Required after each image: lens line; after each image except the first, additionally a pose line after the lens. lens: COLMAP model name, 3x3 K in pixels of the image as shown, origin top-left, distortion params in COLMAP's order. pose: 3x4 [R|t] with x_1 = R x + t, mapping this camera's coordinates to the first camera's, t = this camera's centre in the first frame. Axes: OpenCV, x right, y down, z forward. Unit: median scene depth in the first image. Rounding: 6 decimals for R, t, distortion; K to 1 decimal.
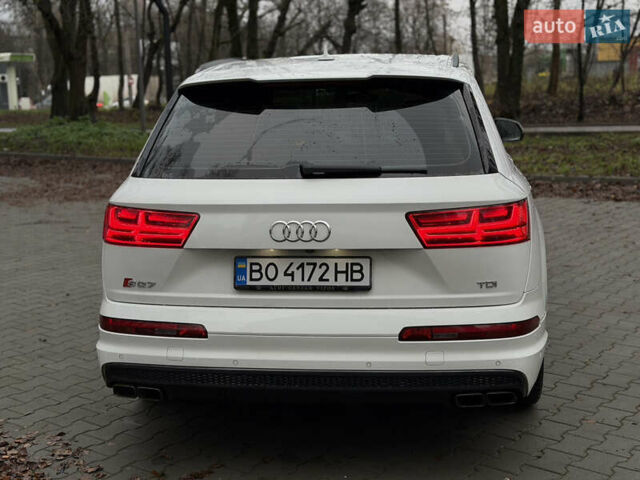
lens RADIAL K [[895.5, 0, 324.0], [0, 895.5, 238.3], [0, 0, 1]] dist [0.165053, 0.000000]
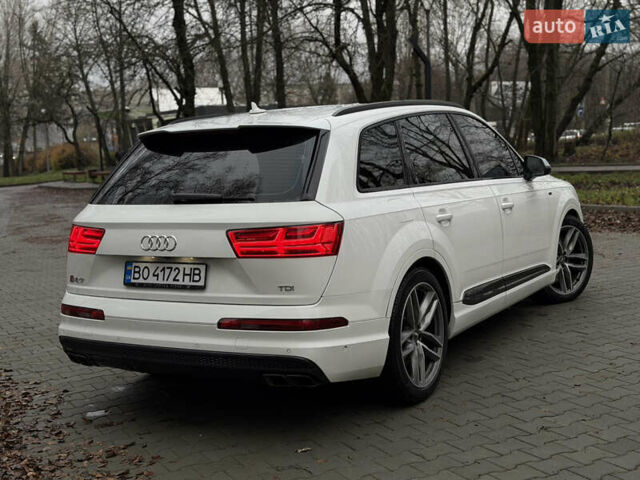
lens RADIAL K [[895.5, 0, 318.7], [0, 895.5, 227.6], [0, 0, 1]] dist [0.165053, 0.000000]
pose [[0.916400, 0.013804, -0.400027, 0.720270], [-0.035557, 0.998261, -0.047009, 0.023791], [0.398682, 0.057303, 0.915297, -0.138659]]
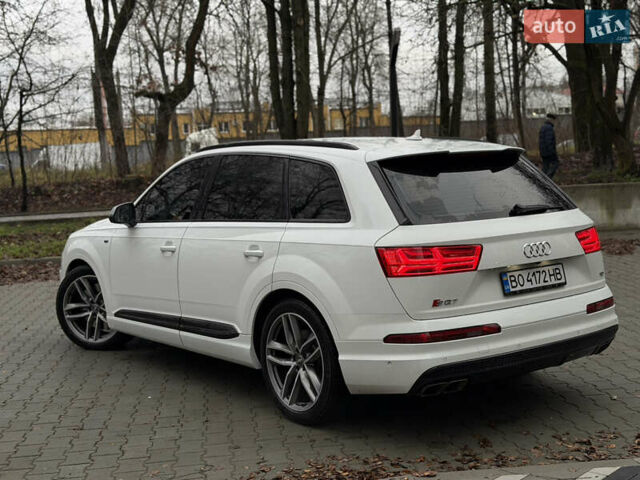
lens RADIAL K [[895.5, 0, 324.7], [0, 895.5, 236.3], [0, 0, 1]] dist [0.165053, 0.000000]
pose [[0.706480, -0.068749, 0.704386, -1.301829], [0.143134, 0.988583, -0.047073, -0.009178], [-0.693108, 0.134077, 0.708255, 0.179856]]
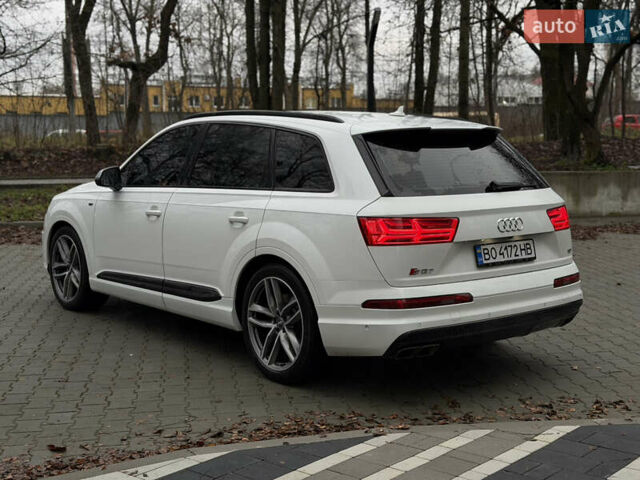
lens RADIAL K [[895.5, 0, 323.7], [0, 895.5, 242.3], [0, 0, 1]] dist [0.165053, 0.000000]
pose [[0.683309, -0.062953, 0.727410, -1.364627], [0.106848, 0.994172, -0.014330, 0.010045], [-0.722269, 0.087514, 0.686053, 0.159858]]
